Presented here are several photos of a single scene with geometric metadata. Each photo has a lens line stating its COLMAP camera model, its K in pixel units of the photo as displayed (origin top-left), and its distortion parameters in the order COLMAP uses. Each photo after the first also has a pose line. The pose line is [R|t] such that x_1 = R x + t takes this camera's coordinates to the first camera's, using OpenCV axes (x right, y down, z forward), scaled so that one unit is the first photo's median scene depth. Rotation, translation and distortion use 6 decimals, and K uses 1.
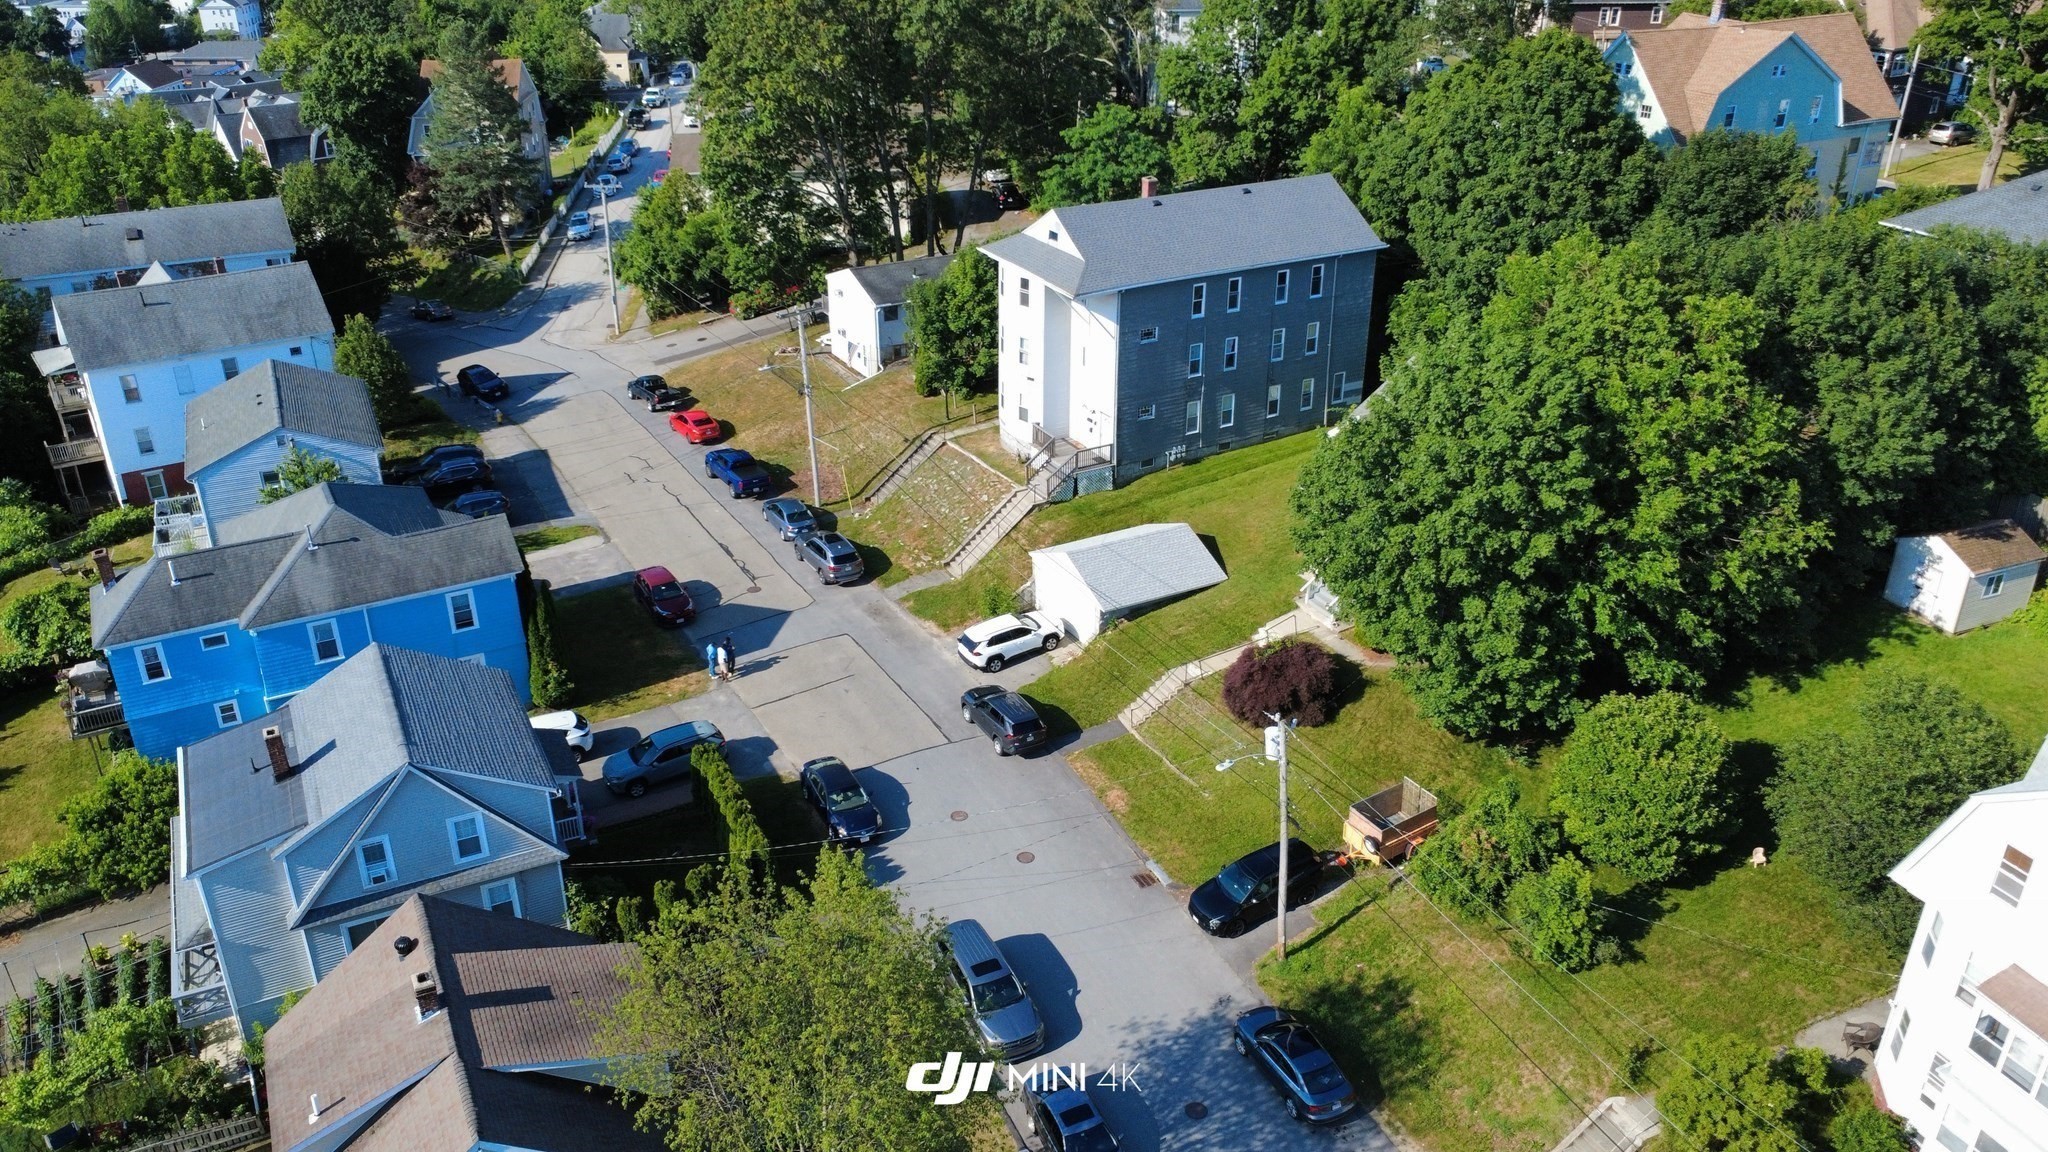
lens RADIAL K [[1544.0, 0, 1018.3], [0, 1544.0, 577.6], [0, 0, 1]] dist [0.005592, -0.007922]
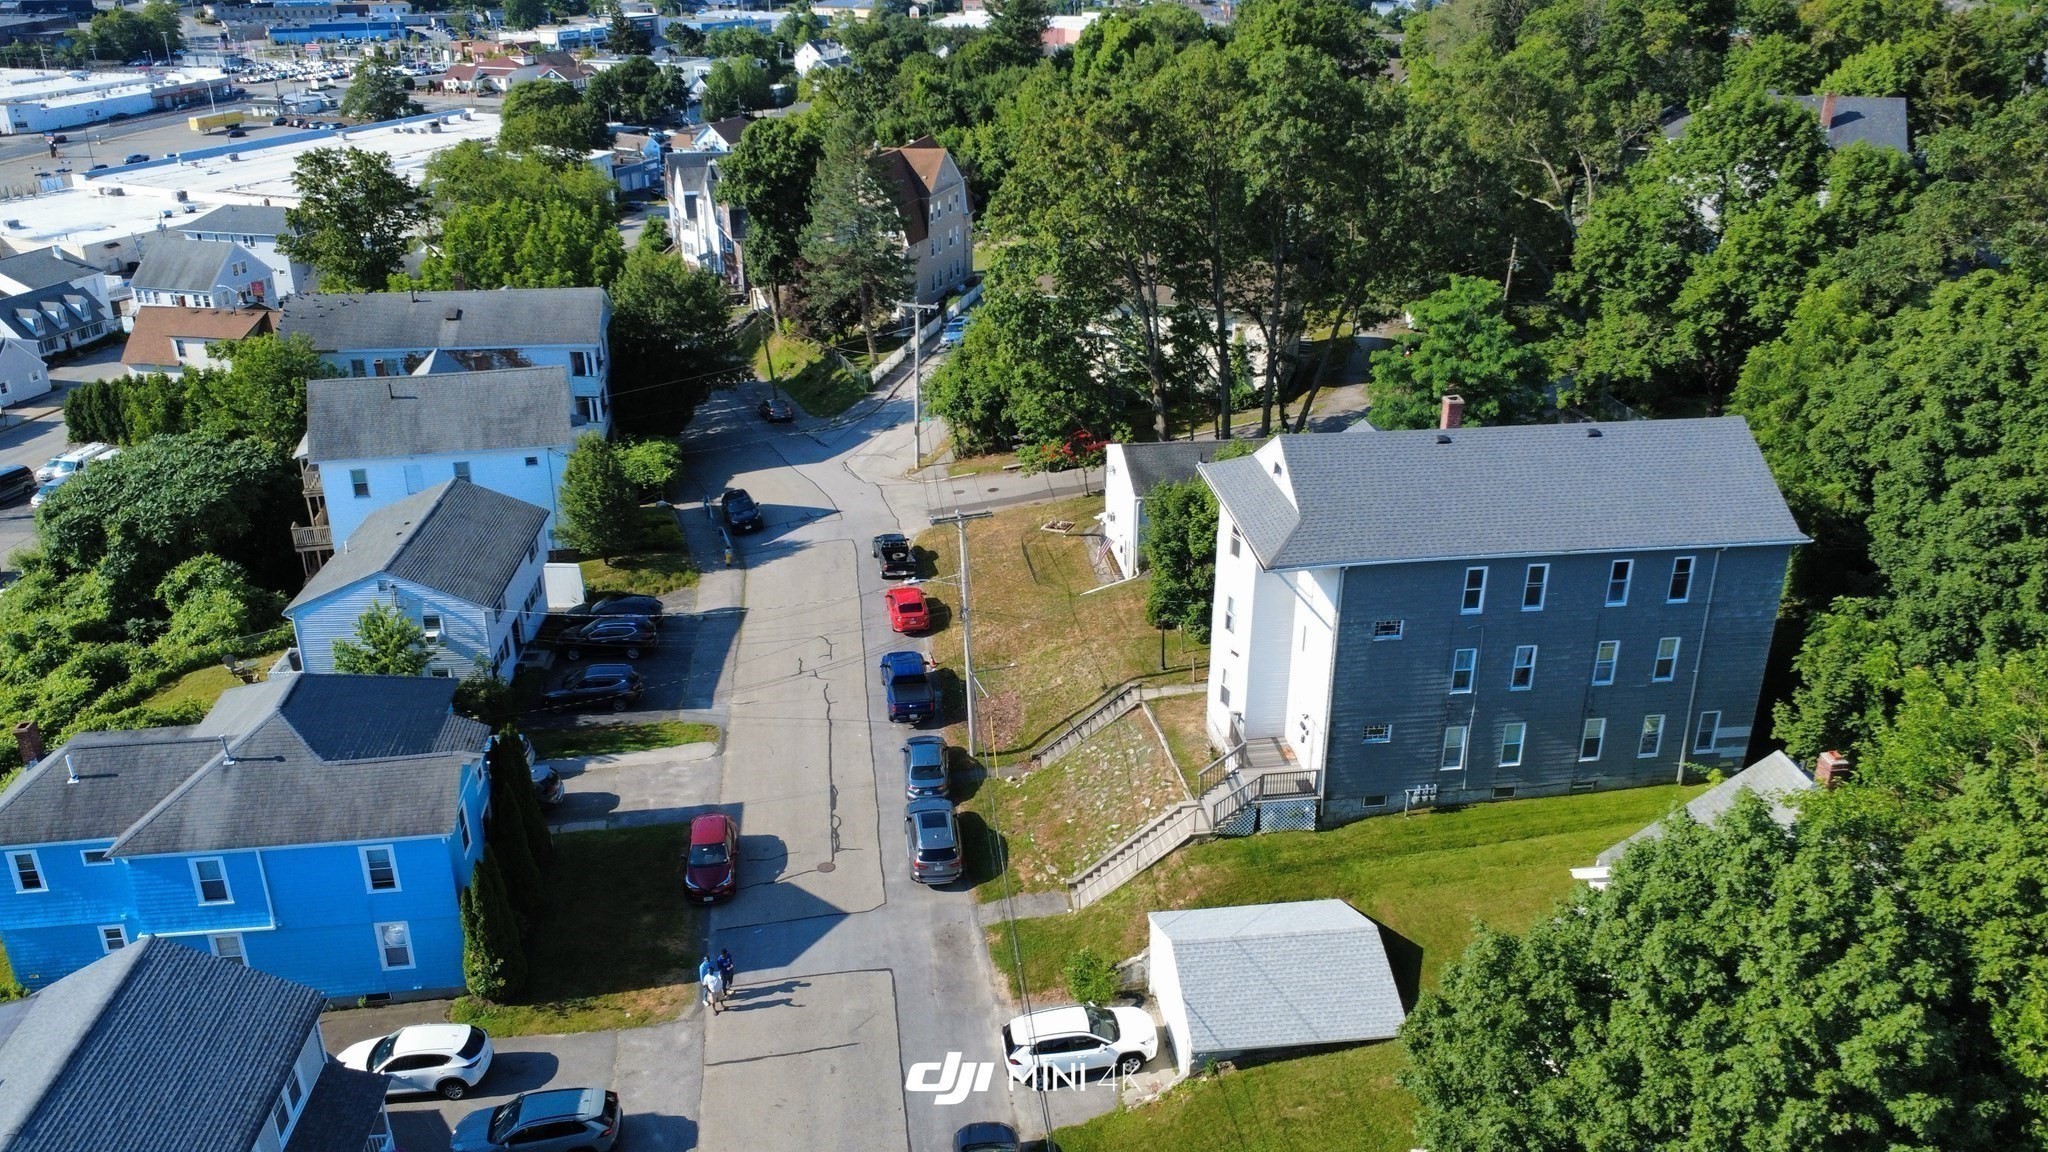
lens RADIAL K [[1544.0, 0, 1015.4], [0, 1544.0, 577.4], [0, 0, 1]] dist [0.005592, -0.007922]
pose [[0.927049, 0.152344, -0.342595, 0.157230], [-0.167232, 0.985816, -0.014155, -0.137097], [0.335579, 0.070415, 0.939377, 0.280205]]
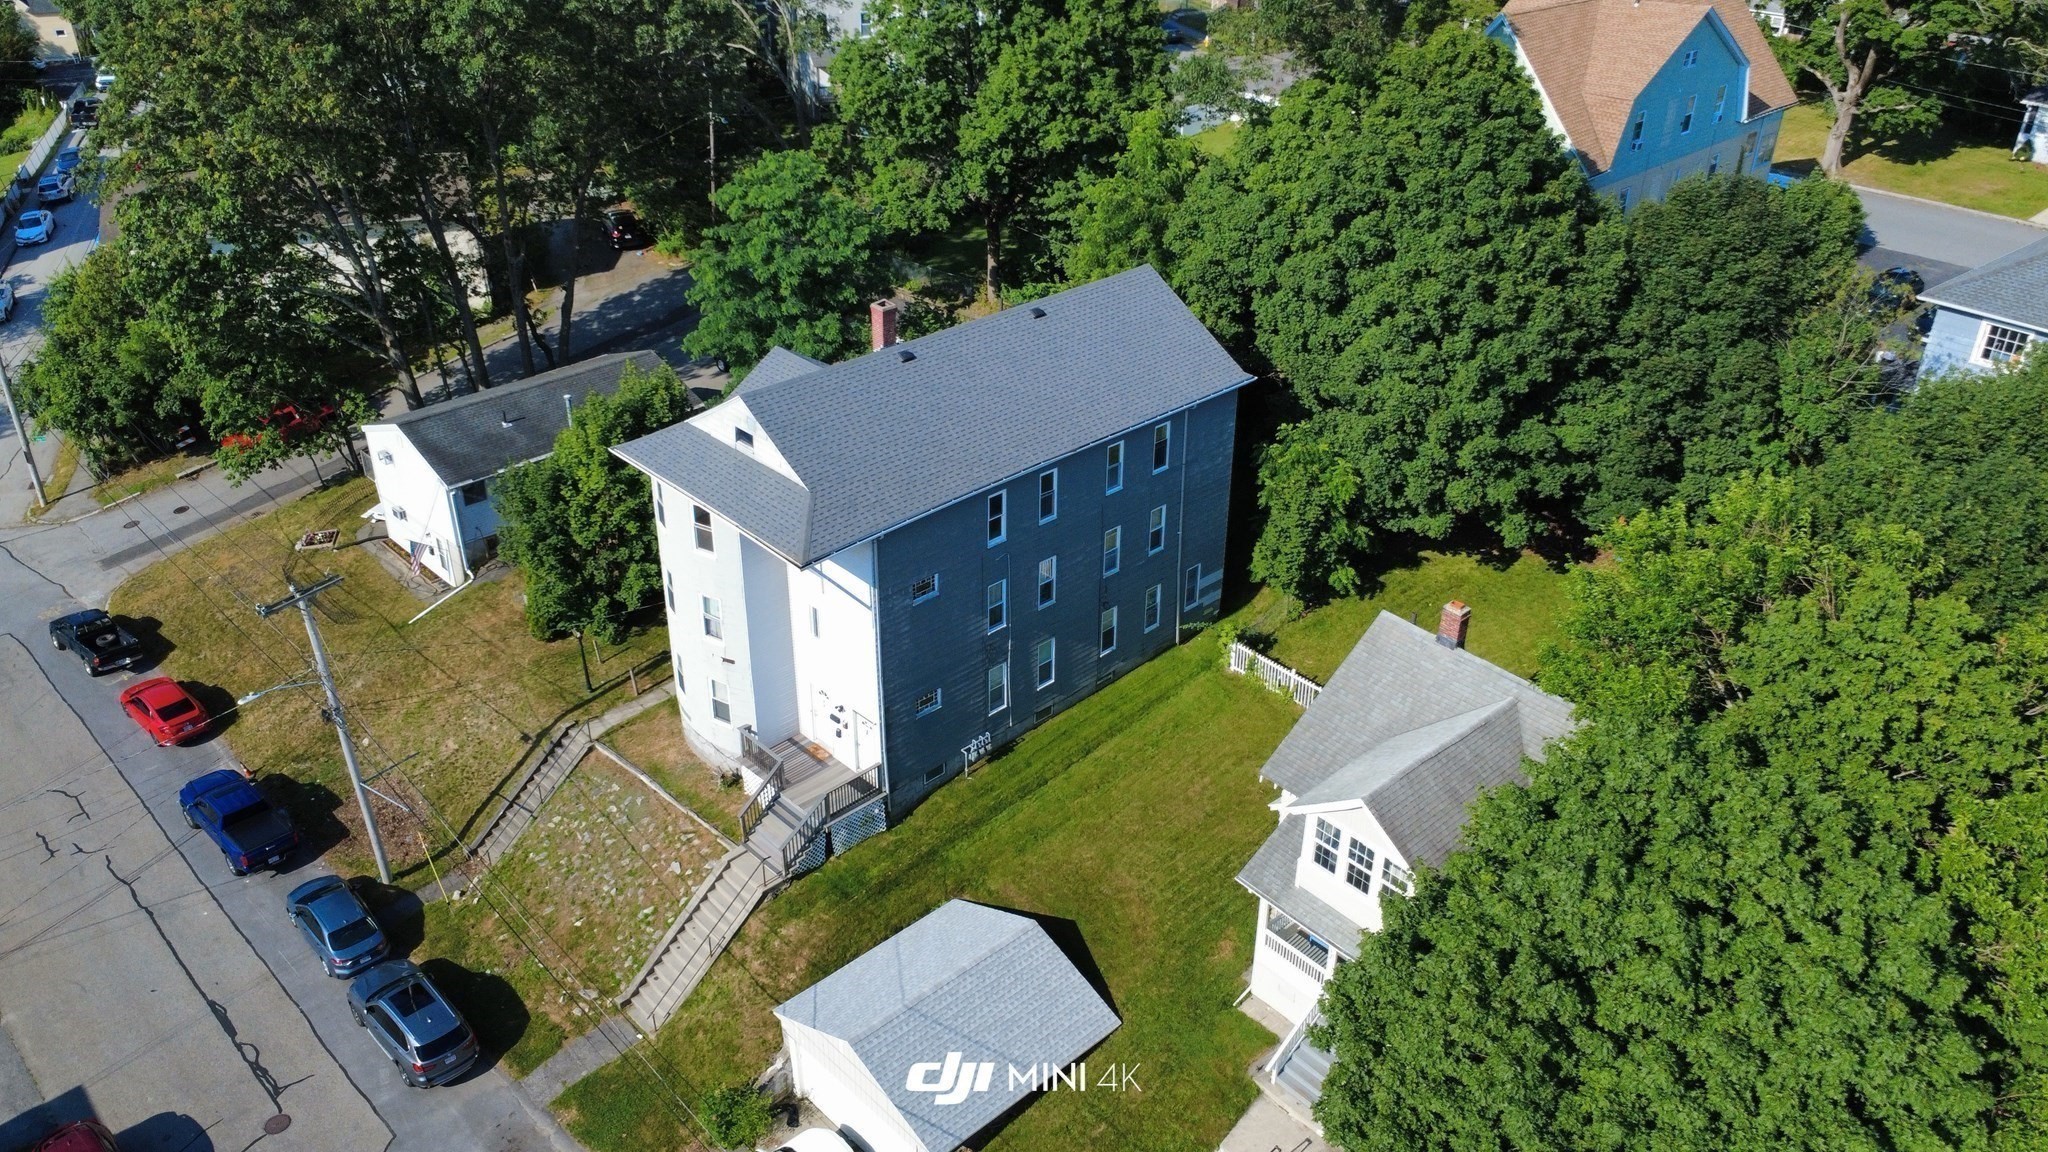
lens RADIAL K [[1544.0, 0, 1019.0], [0, 1544.0, 578.7], [0, 0, 1]] dist [0.005592, -0.007922]
pose [[0.967830, -0.118864, 0.221757, -0.012115], [0.105304, 0.991827, 0.072046, -0.192876], [-0.228508, -0.046377, 0.972437, 0.393816]]
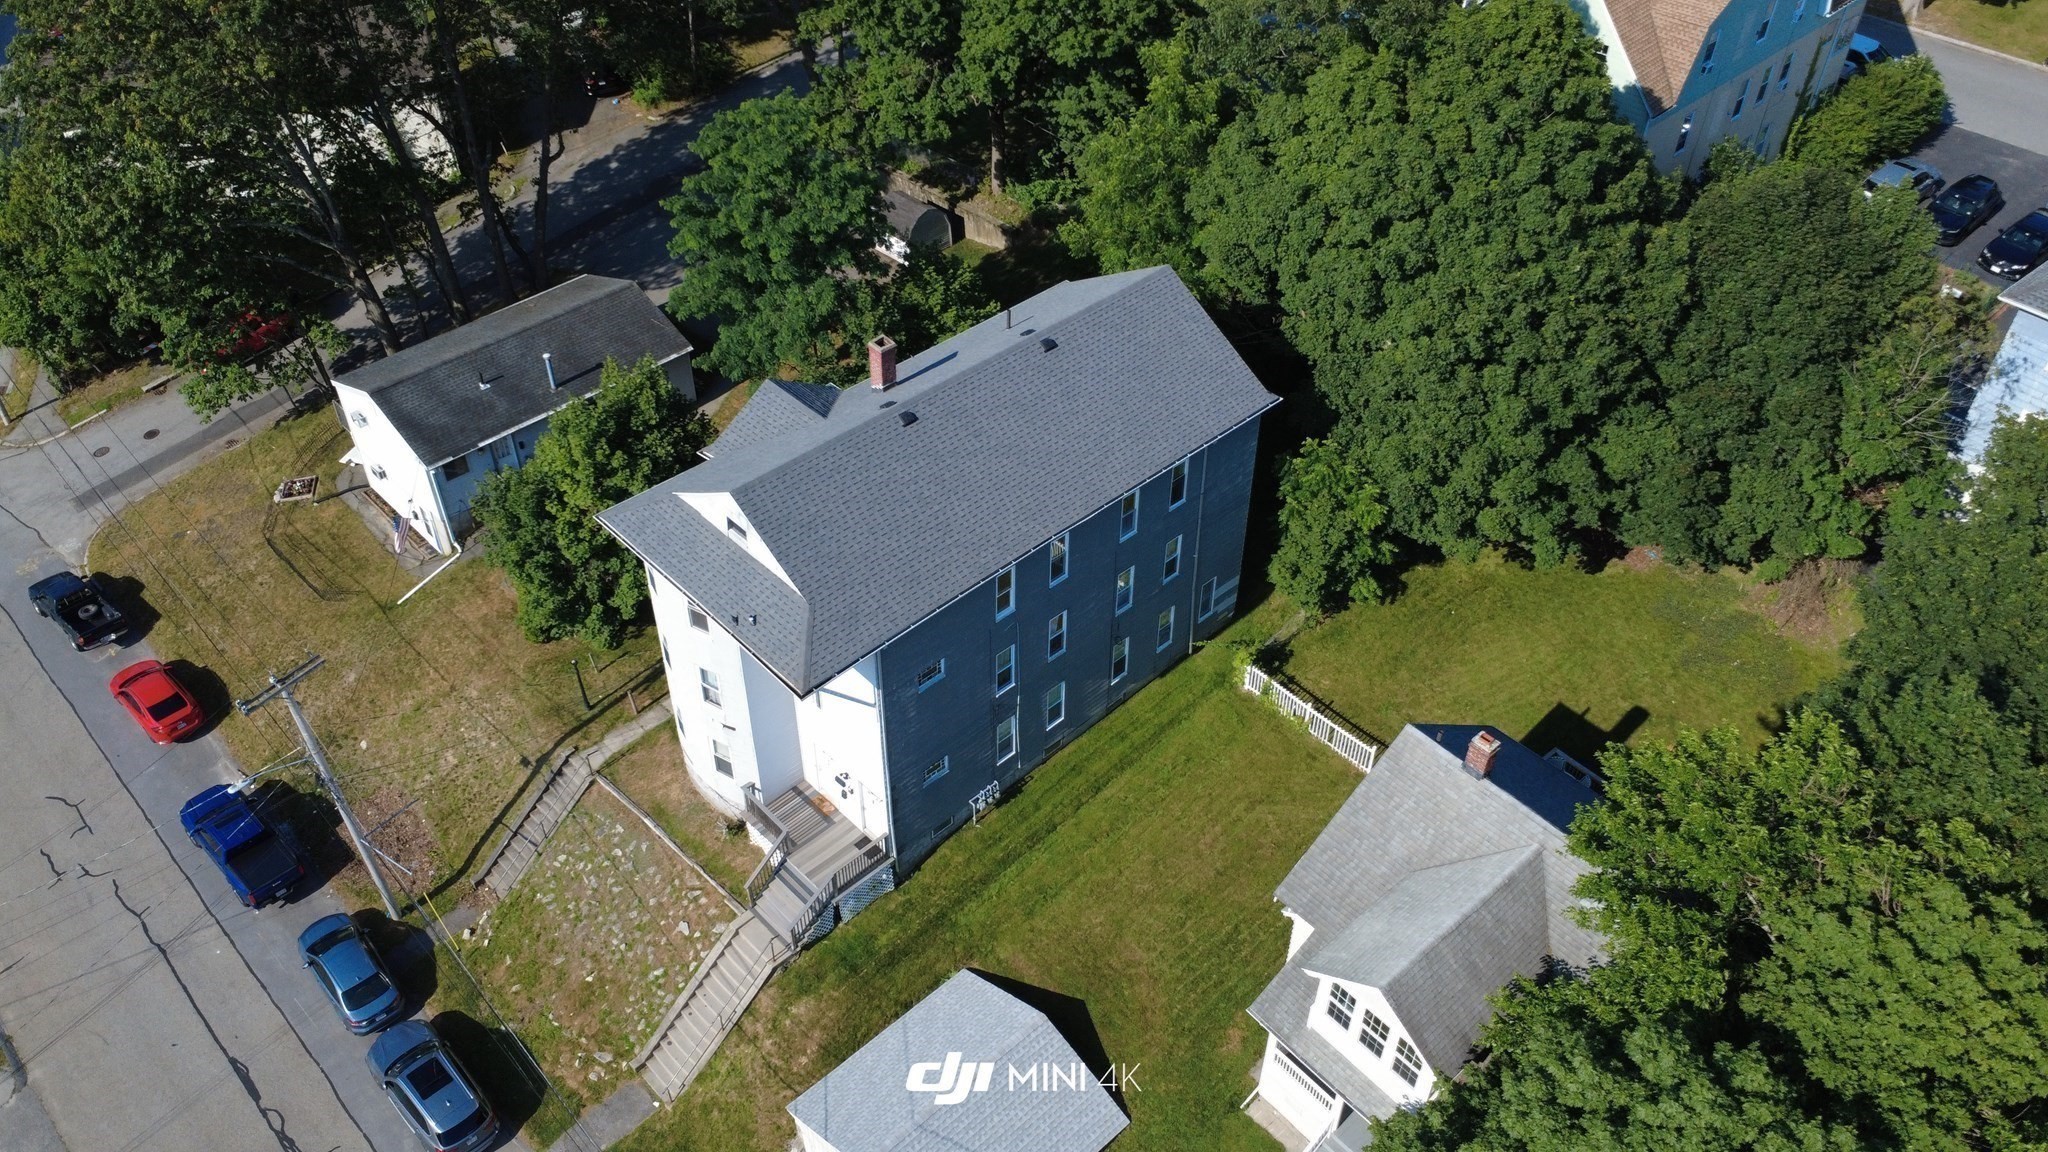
lens RADIAL K [[1544.0, 0, 1019.8], [0, 1544.0, 579.8], [0, 0, 1]] dist [0.005592, -0.007922]
pose [[0.967986, -0.161241, 0.192363, 0.011176], [0.105432, 0.956685, 0.271362, -0.330606], [-0.227786, -0.242394, 0.943058, 0.441244]]
